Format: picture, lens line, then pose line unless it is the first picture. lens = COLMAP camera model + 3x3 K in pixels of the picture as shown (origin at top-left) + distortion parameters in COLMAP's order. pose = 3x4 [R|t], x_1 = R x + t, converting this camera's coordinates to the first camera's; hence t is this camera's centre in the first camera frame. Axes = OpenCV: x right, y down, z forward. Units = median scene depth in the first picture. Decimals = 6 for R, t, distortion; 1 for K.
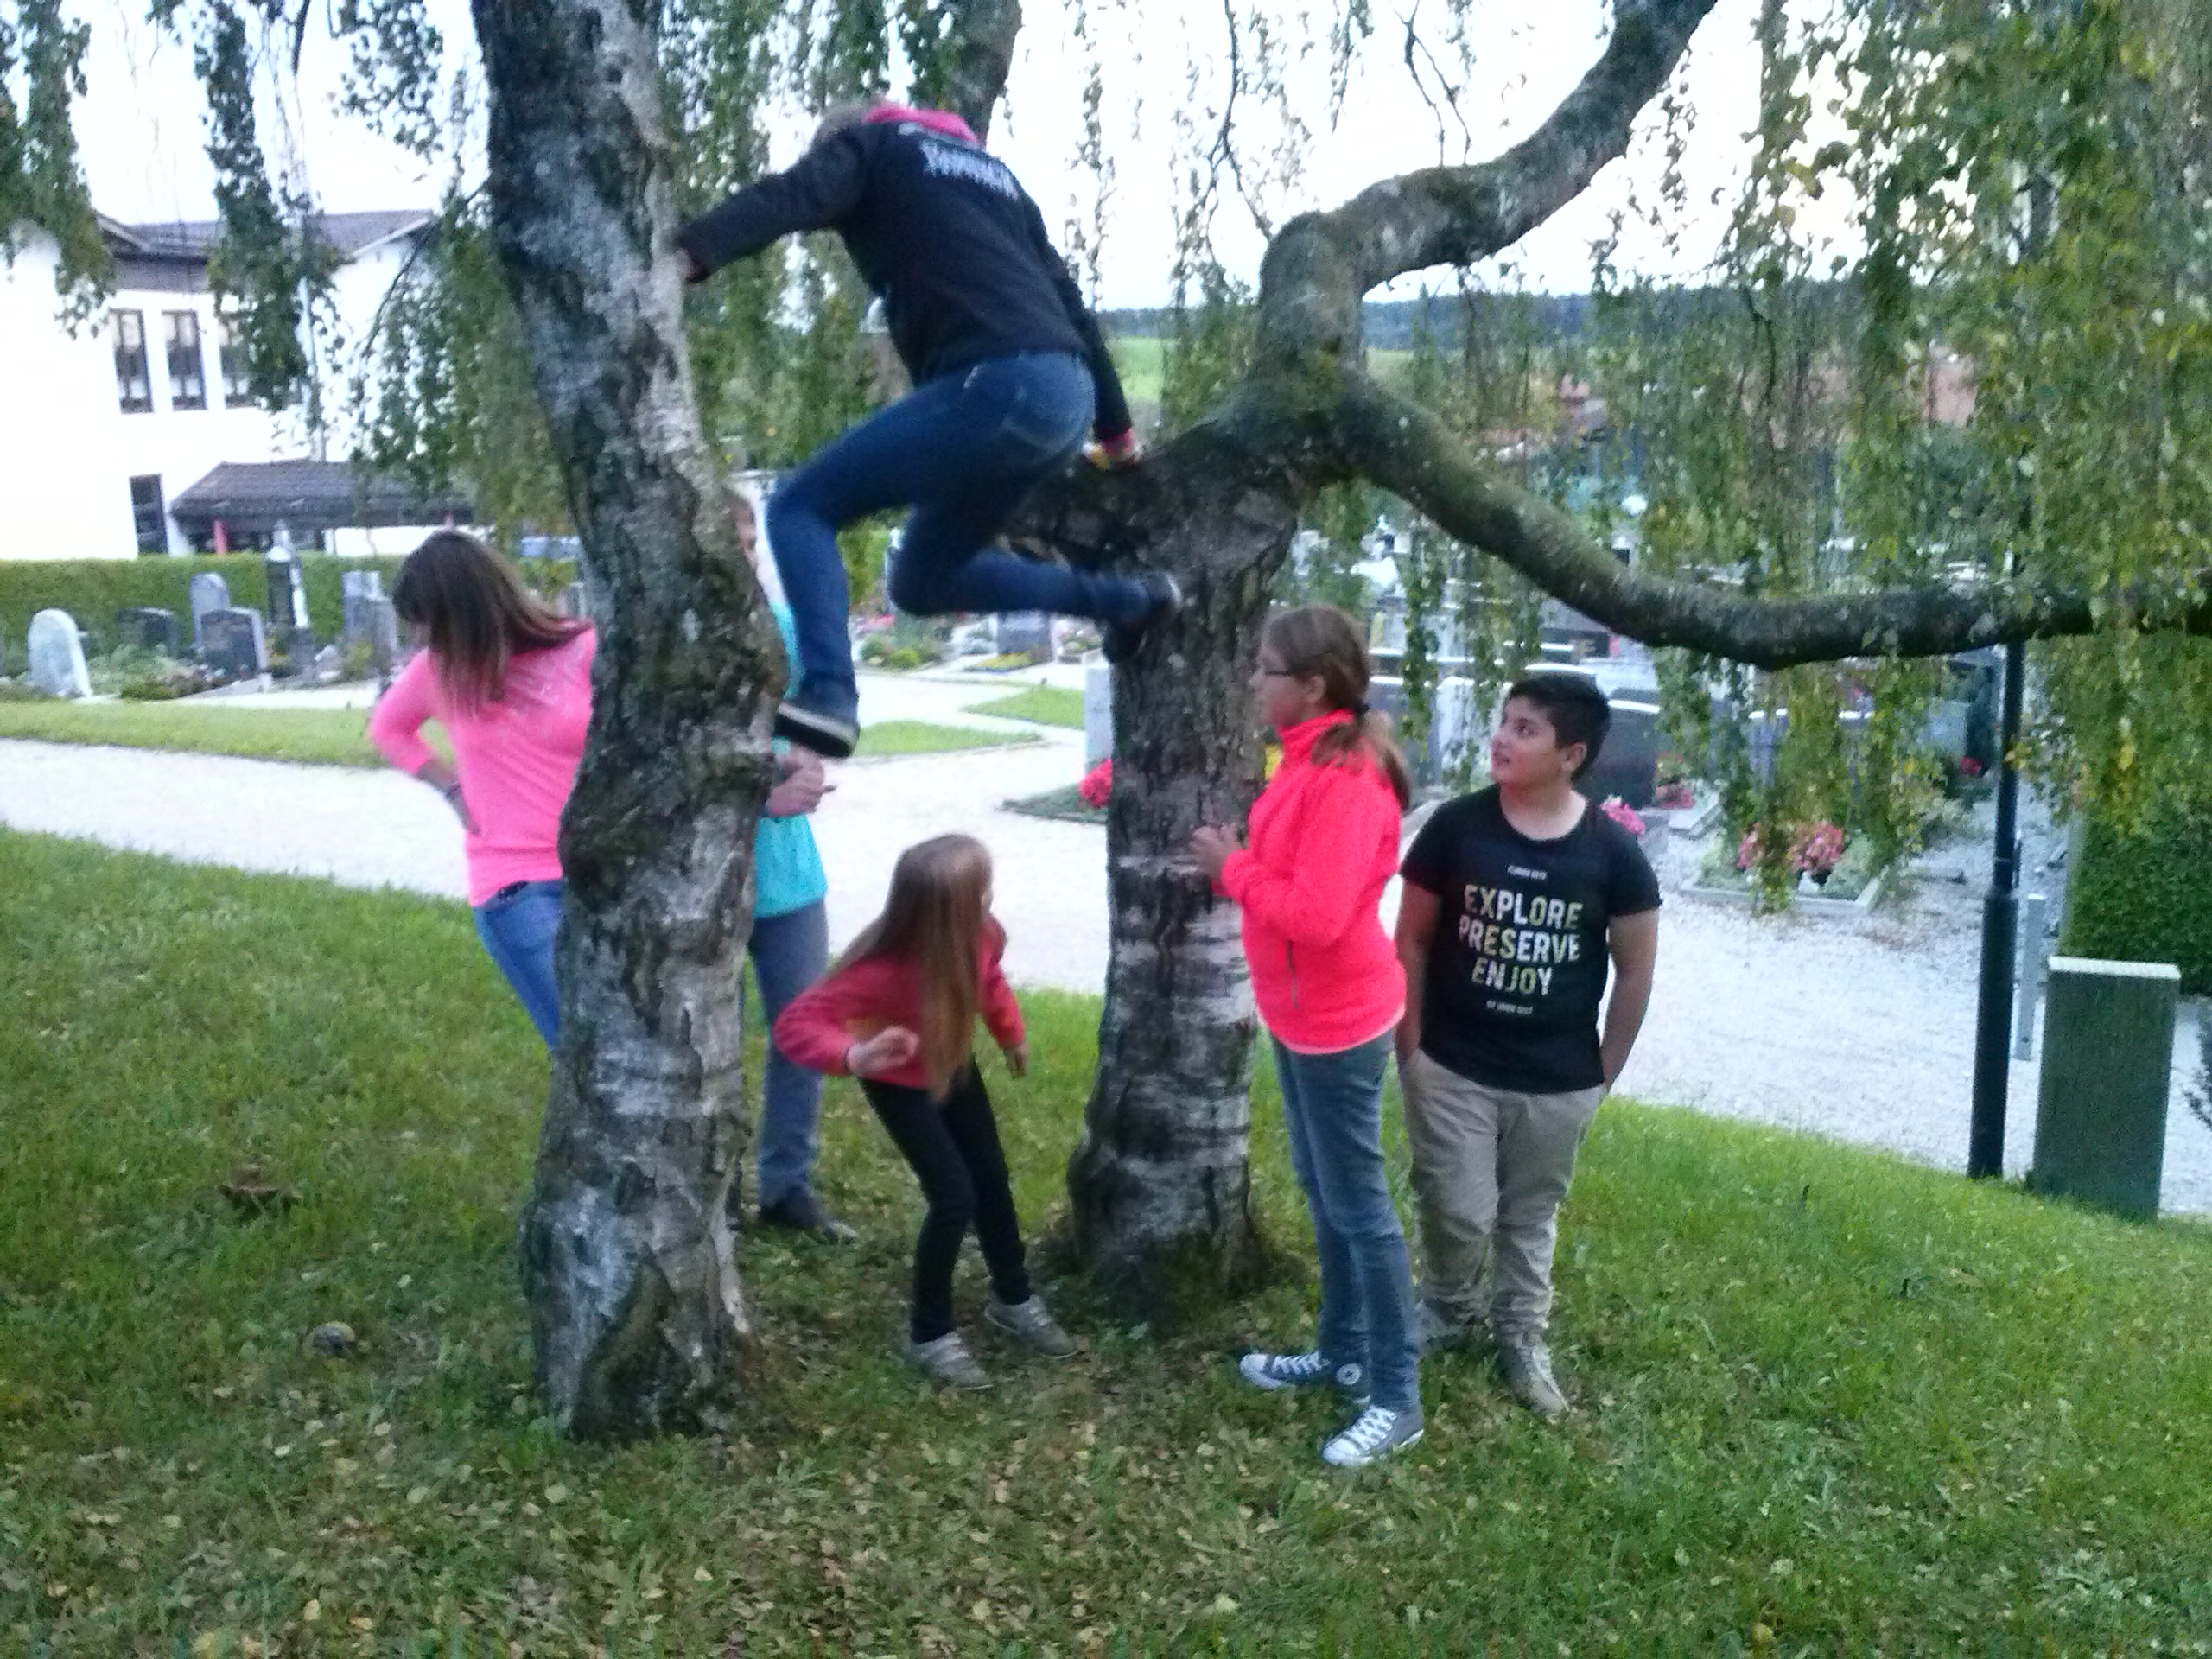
lens RADIAL K [[2155.4, 0, 1046.3], [0, 2155.4, 854.3], [0, 0, 1]] dist [0.019148, -0.121755]
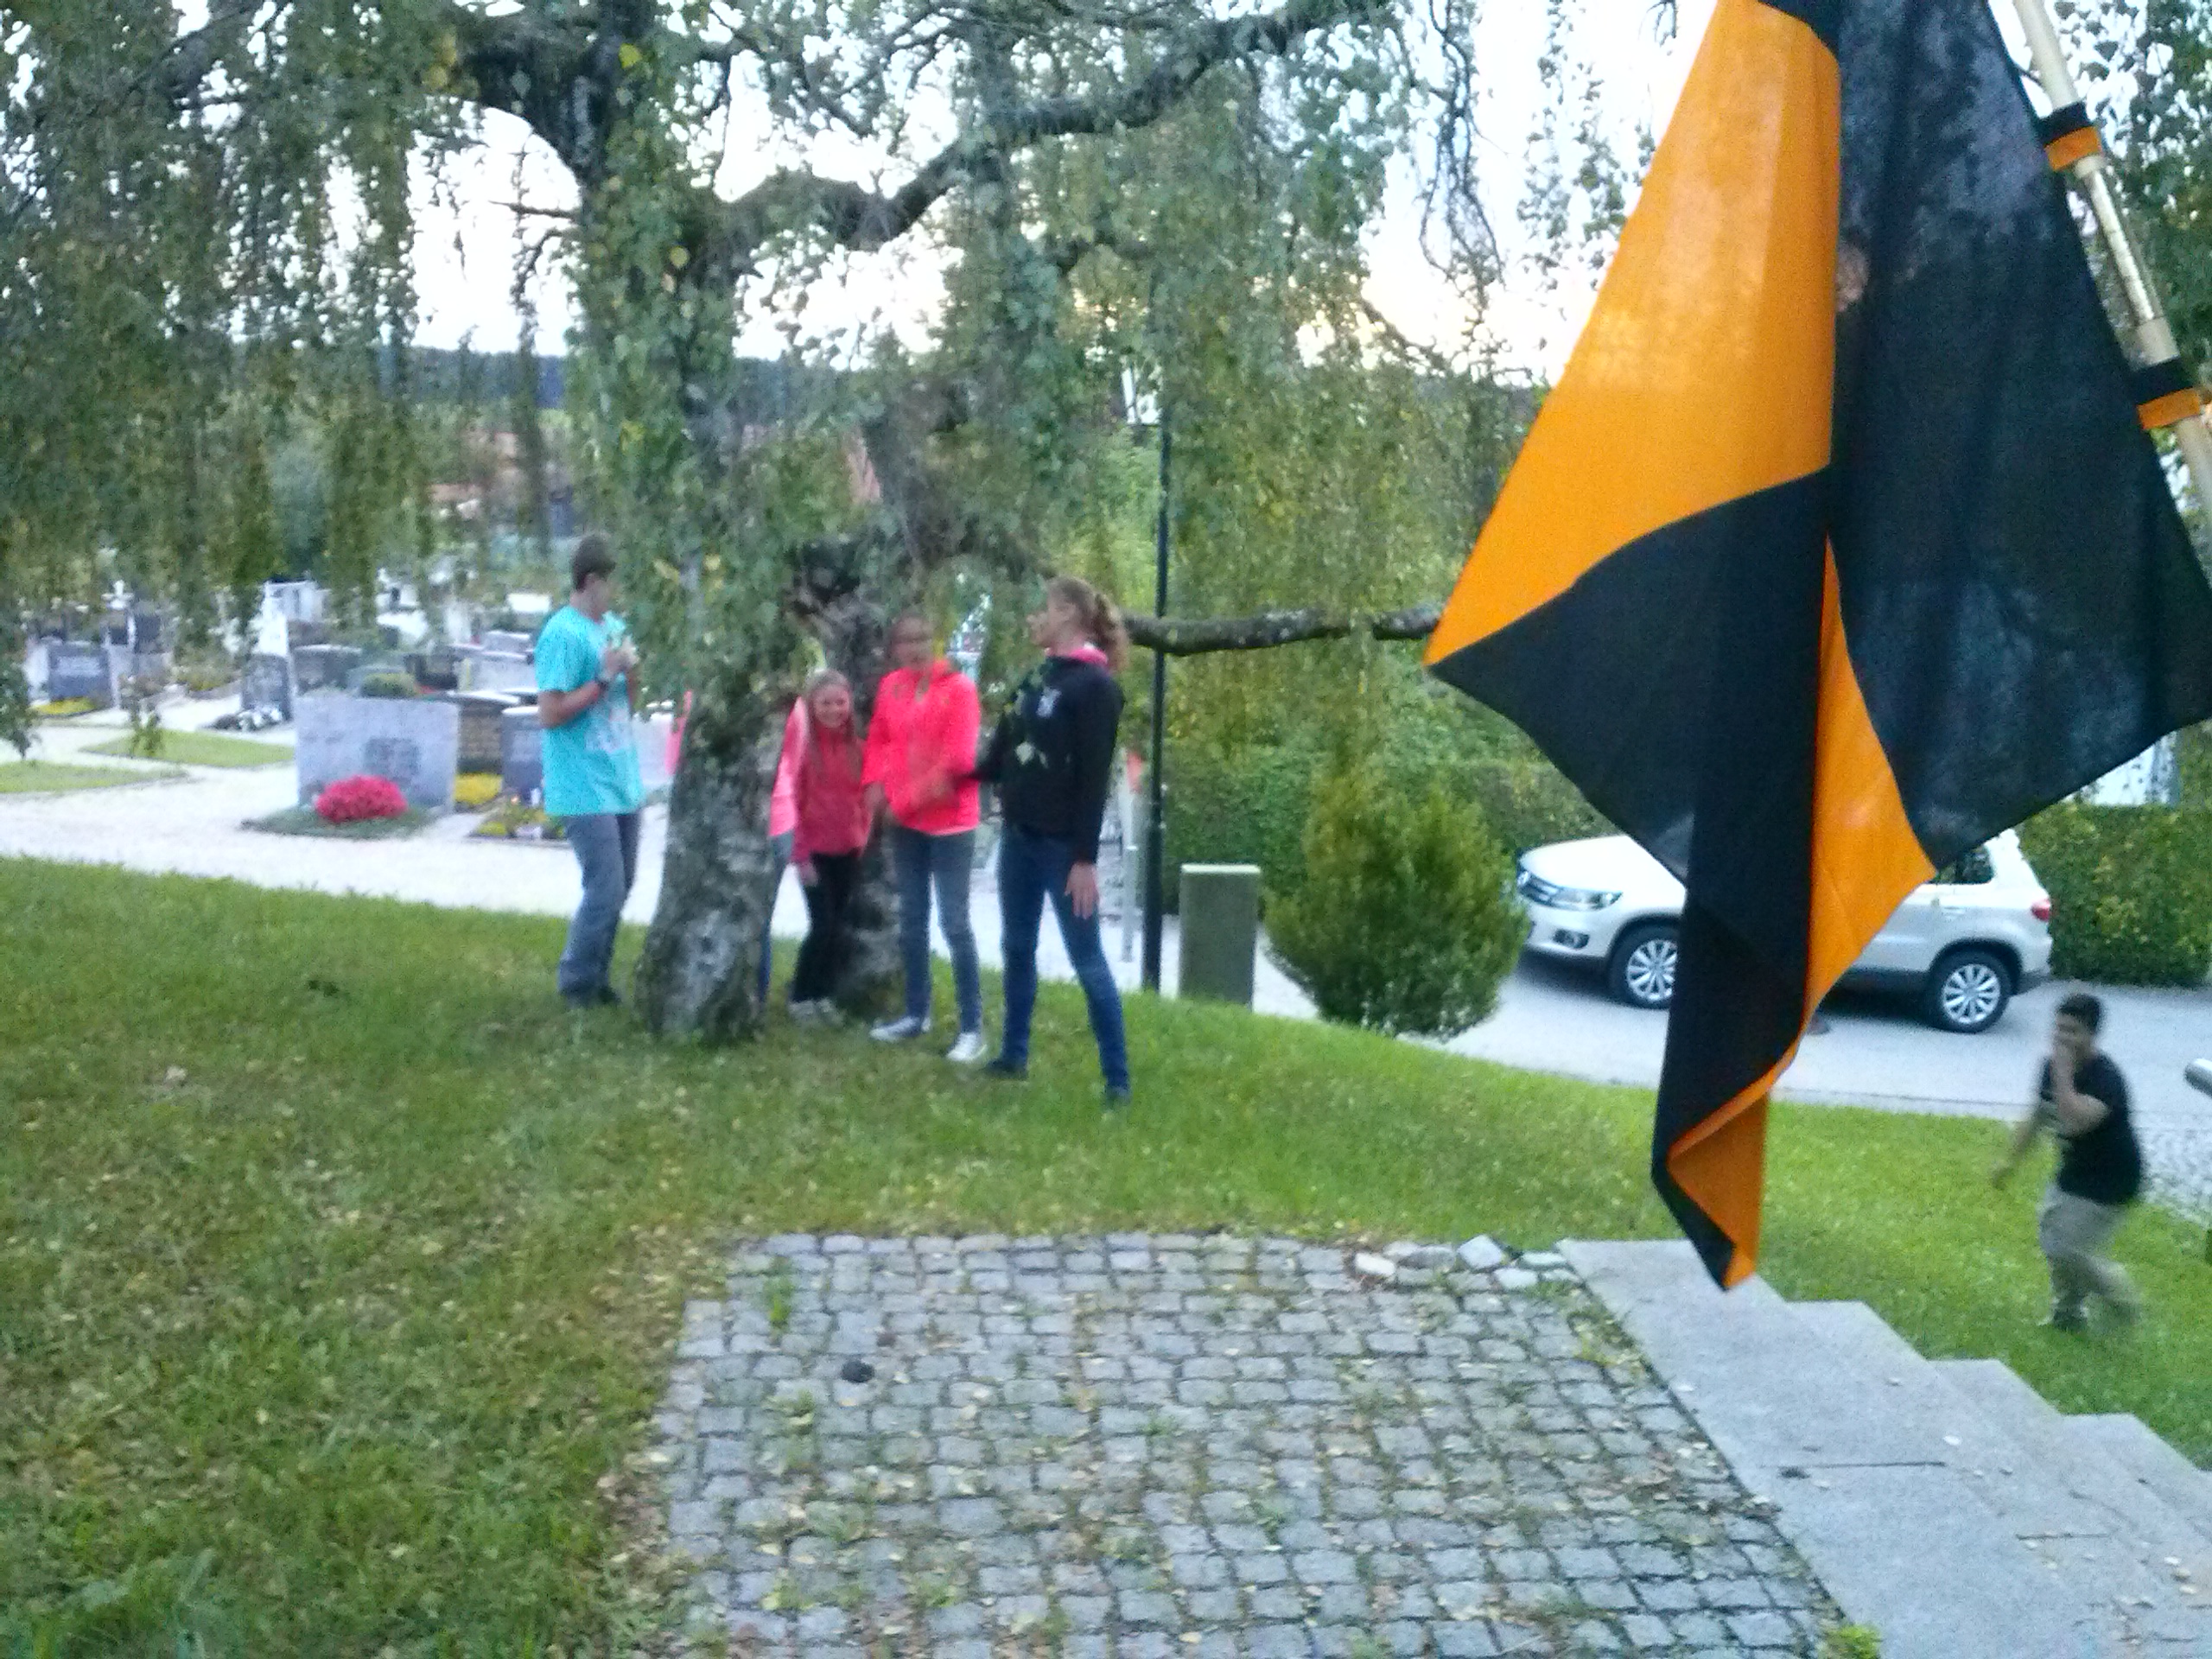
lens RADIAL K [[2138.7, 0, 1104.9], [0, 2138.7, 881.9], [0, 0, 1]] dist [0.101517, -0.332752]
pose [[0.877441, -0.041942, 0.477848, -0.676025], [0.048500, 0.998822, -0.001387, 0.121395], [-0.477227, 0.024392, 0.878442, -0.713303]]
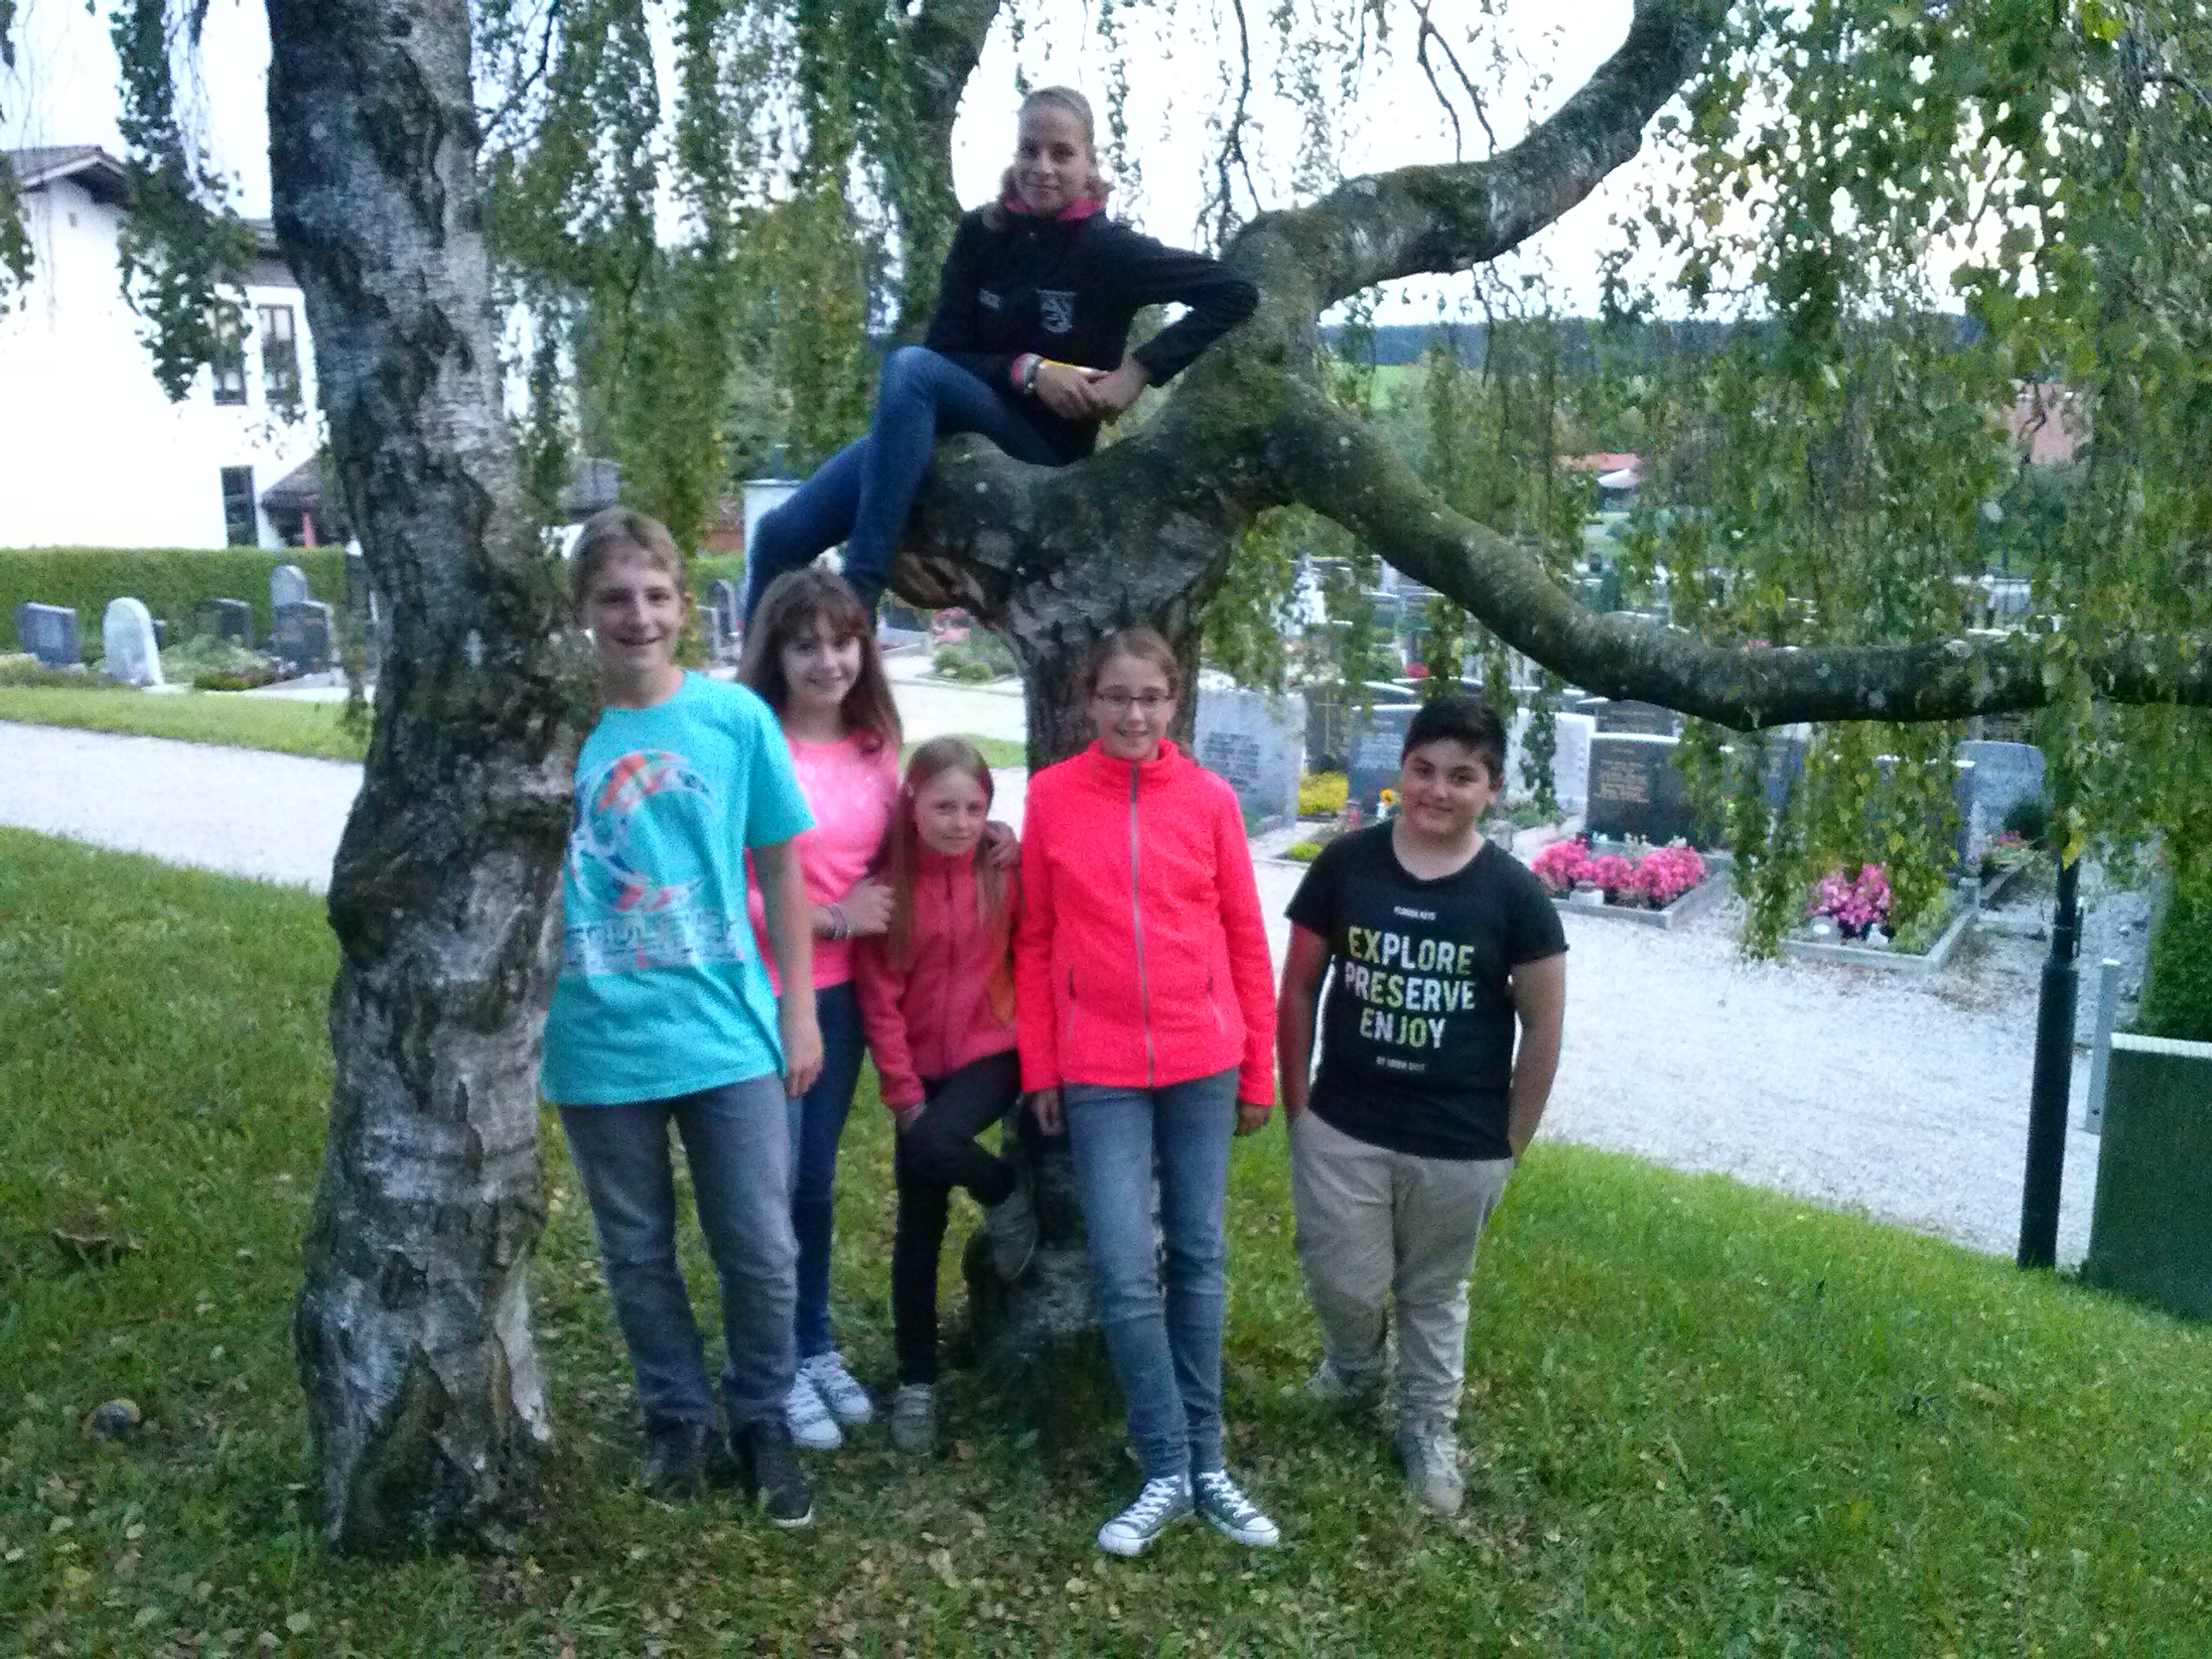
lens RADIAL K [[2103.2, 0, 1106.0], [0, 2103.2, 829.5], [0, 0, 1]] dist [-0.011096, -0.032166]
pose [[0.998717, 0.032600, -0.038750, 0.101798], [-0.033112, 0.999372, -0.012648, -0.023657], [0.038313, 0.013915, 0.999169, 0.120300]]
